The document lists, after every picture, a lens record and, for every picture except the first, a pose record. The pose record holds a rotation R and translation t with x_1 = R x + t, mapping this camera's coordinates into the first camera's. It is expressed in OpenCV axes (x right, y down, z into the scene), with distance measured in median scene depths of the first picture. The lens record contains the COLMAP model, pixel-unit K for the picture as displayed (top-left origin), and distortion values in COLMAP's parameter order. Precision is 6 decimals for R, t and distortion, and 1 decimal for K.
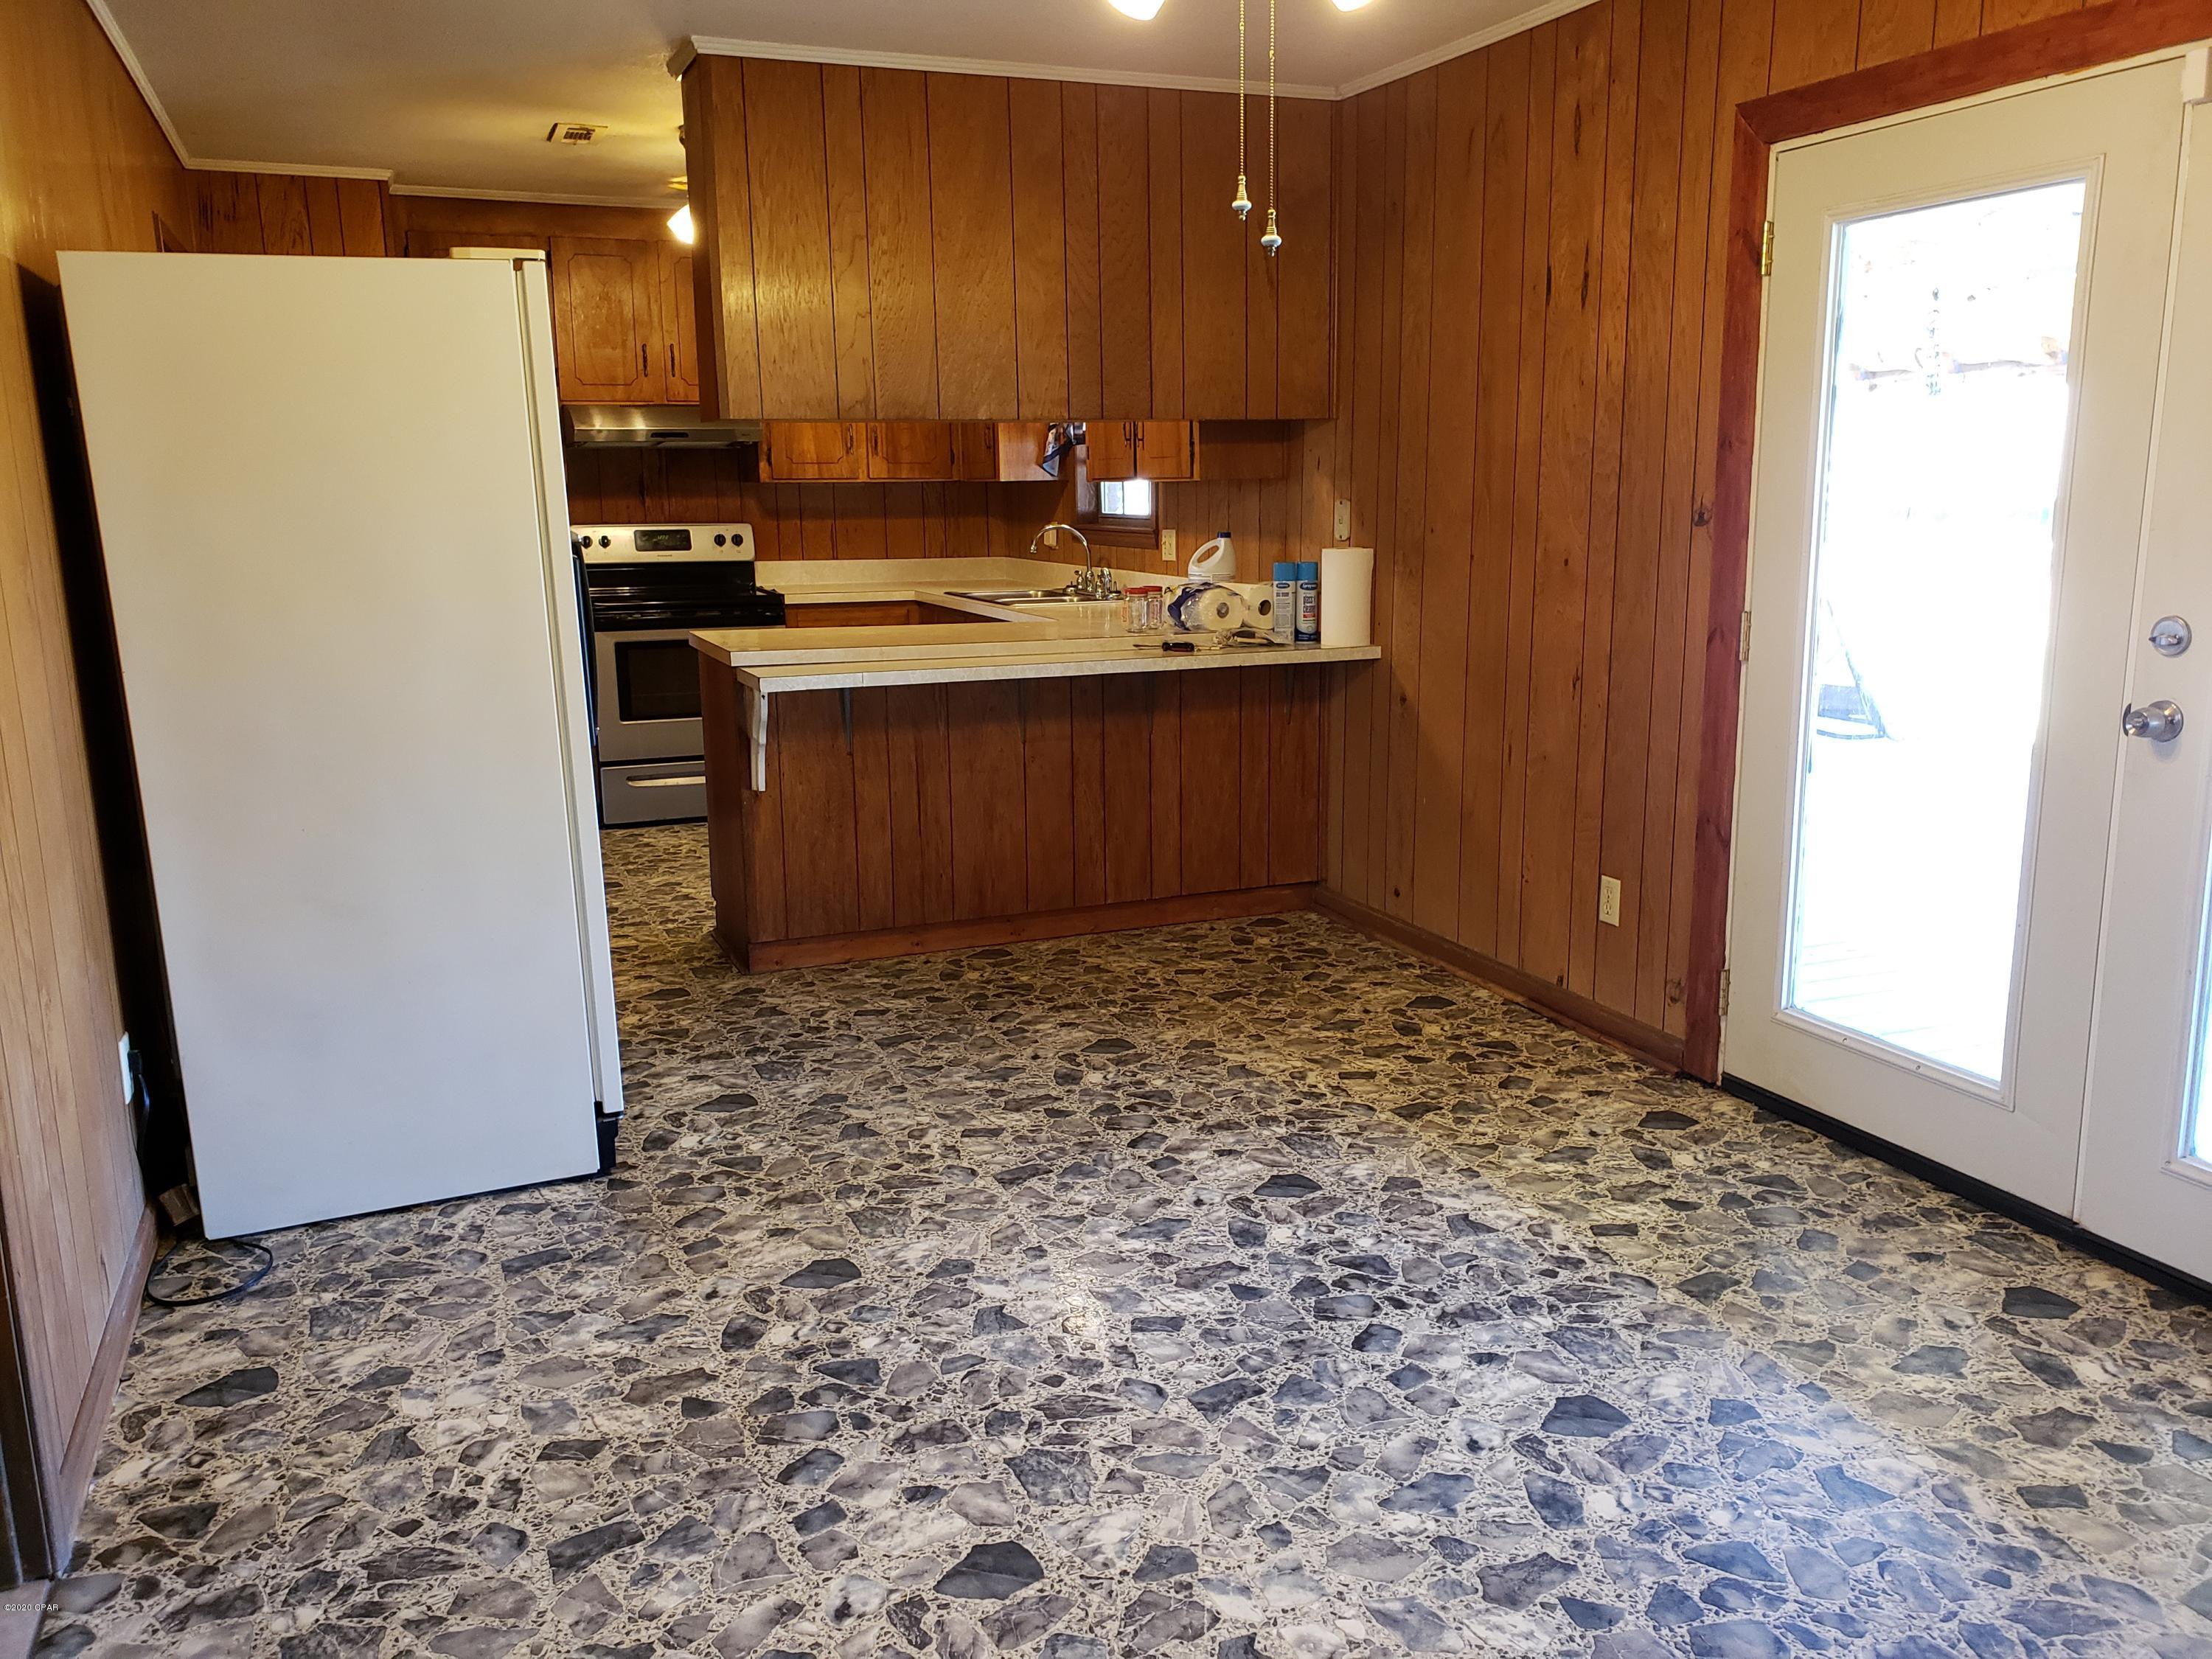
lens RADIAL K [[1756.8, 0, 1106.0], [0, 1756.8, 829.5], [0, 0, 1]] dist [0.066009, 0.004160]
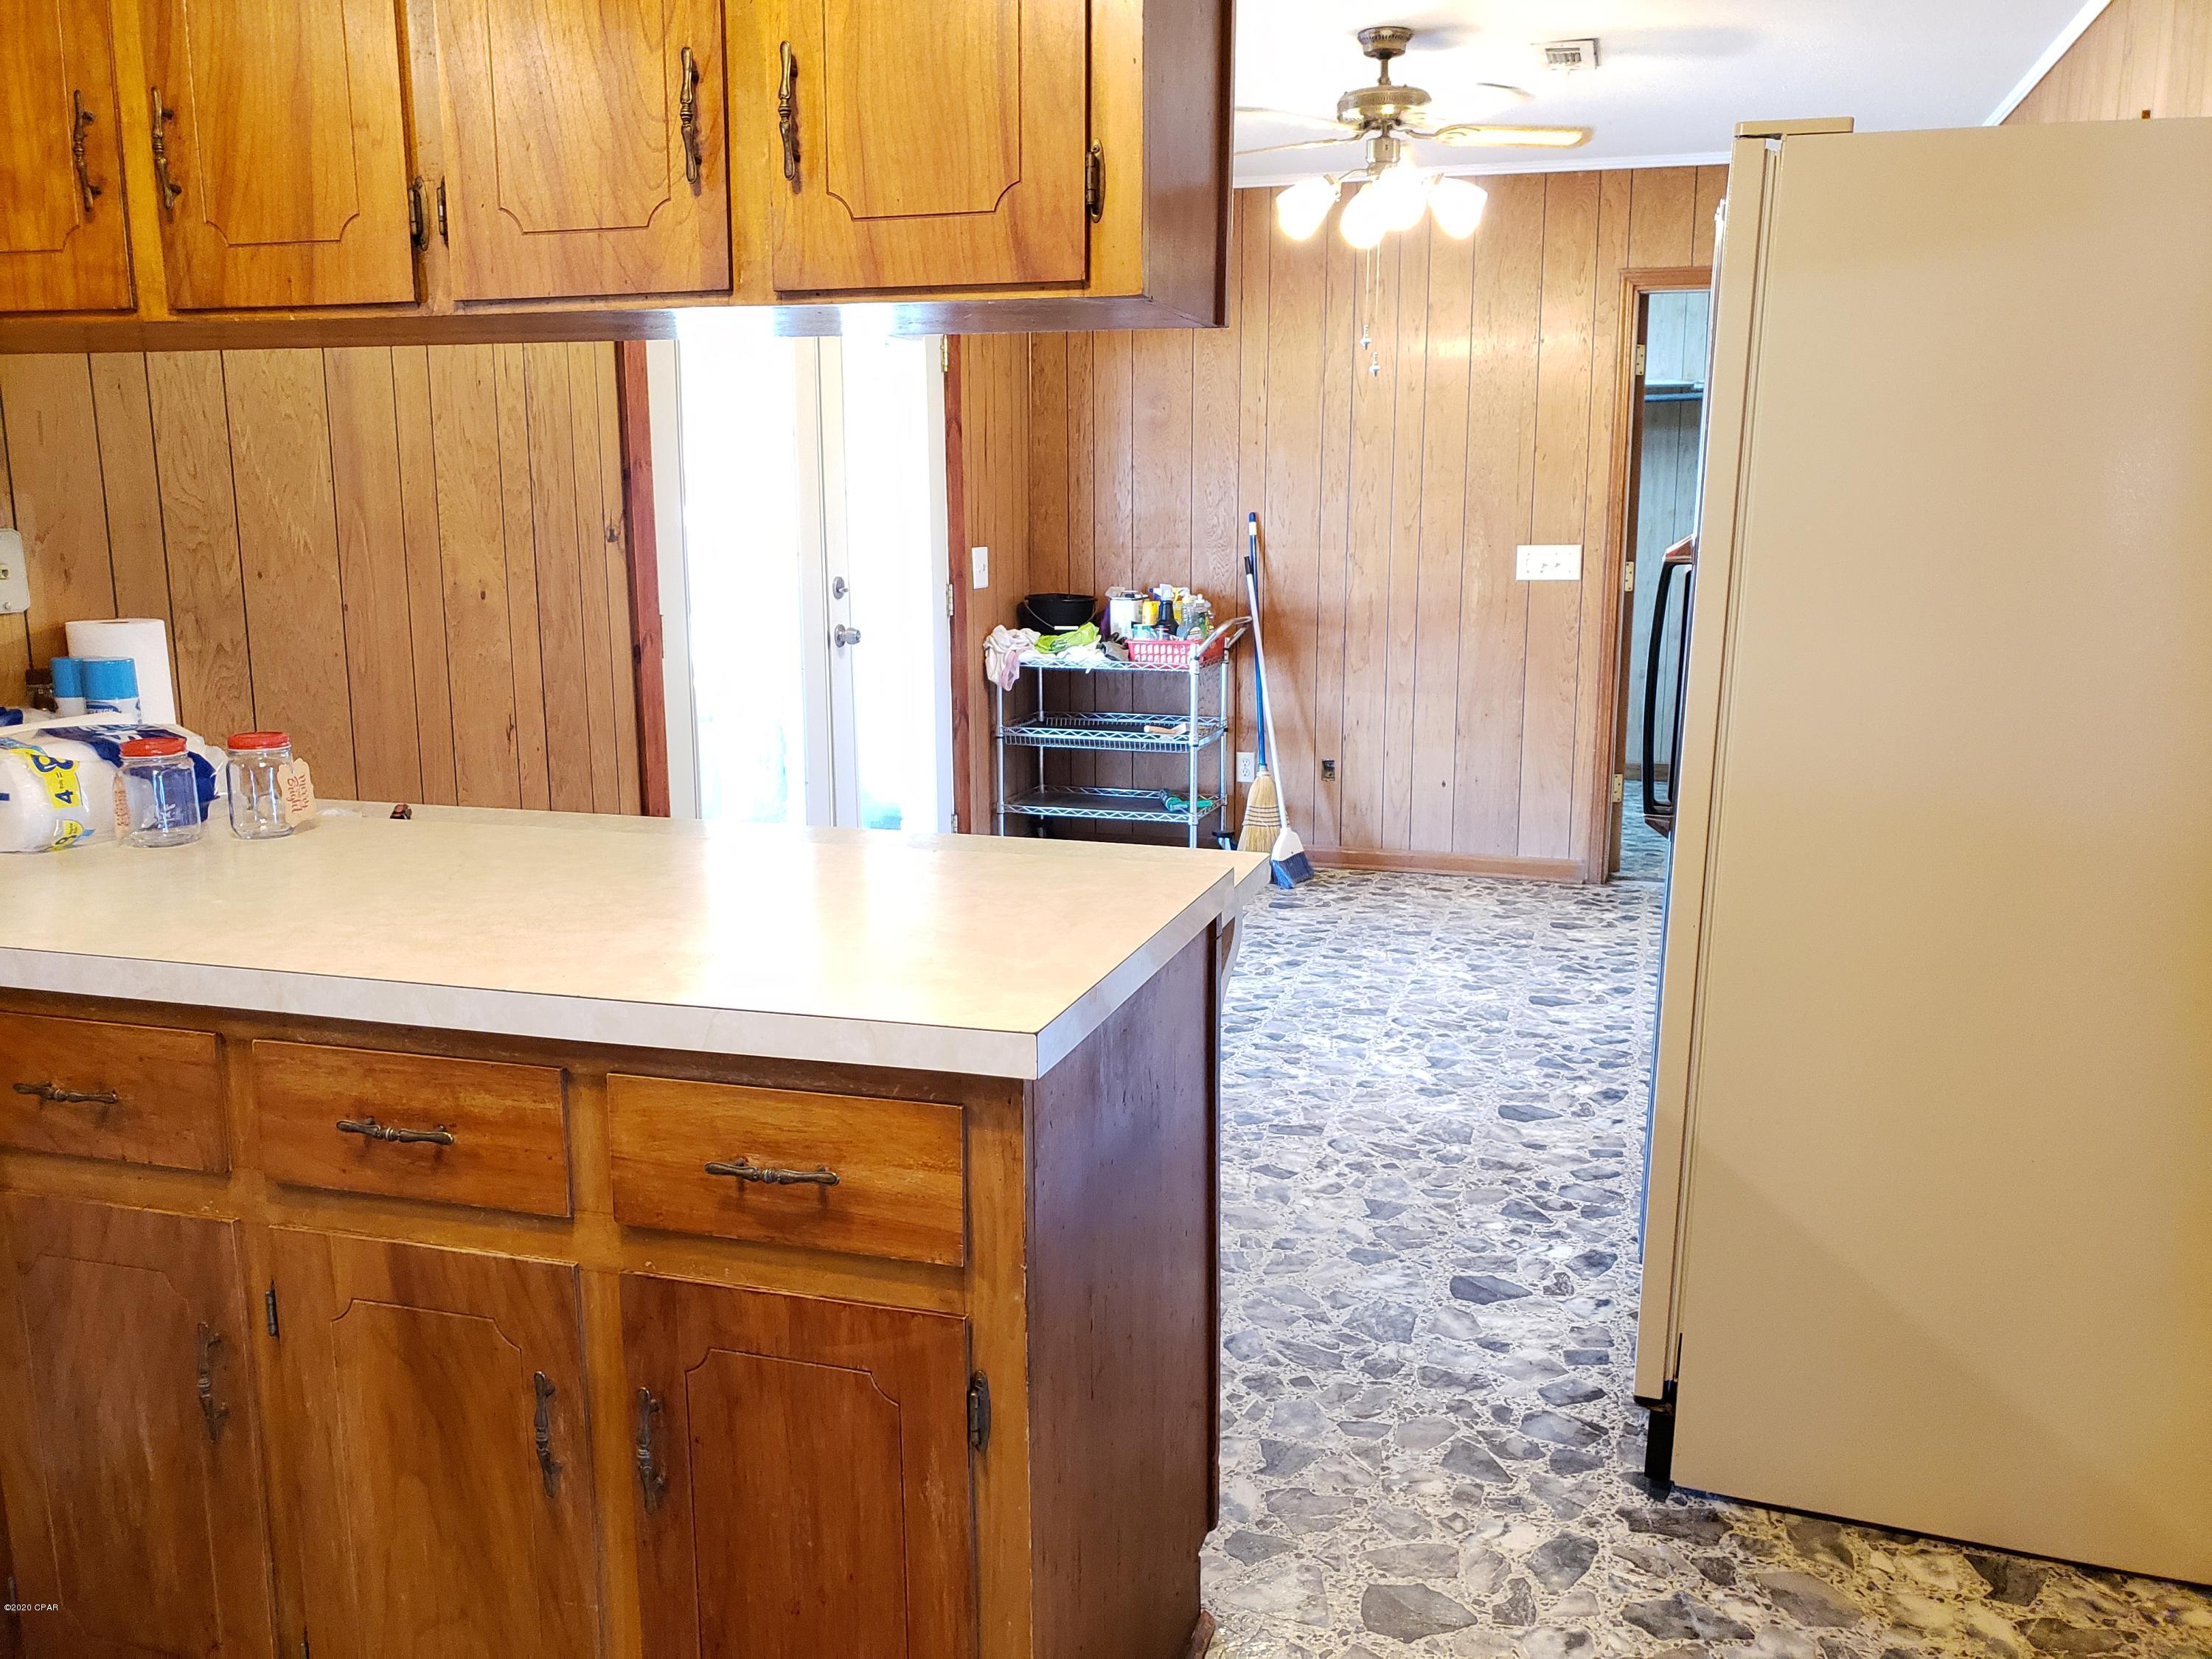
lens RADIAL K [[1756.8, 0, 1106.0], [0, 1756.8, 829.5], [0, 0, 1]] dist [0.066009, 0.004160]
pose [[-0.771864, -0.114876, 0.625323, -0.595035], [0.128338, 0.935144, 0.330205, -0.340531], [-0.622700, 0.335126, -0.707061, 1.718907]]
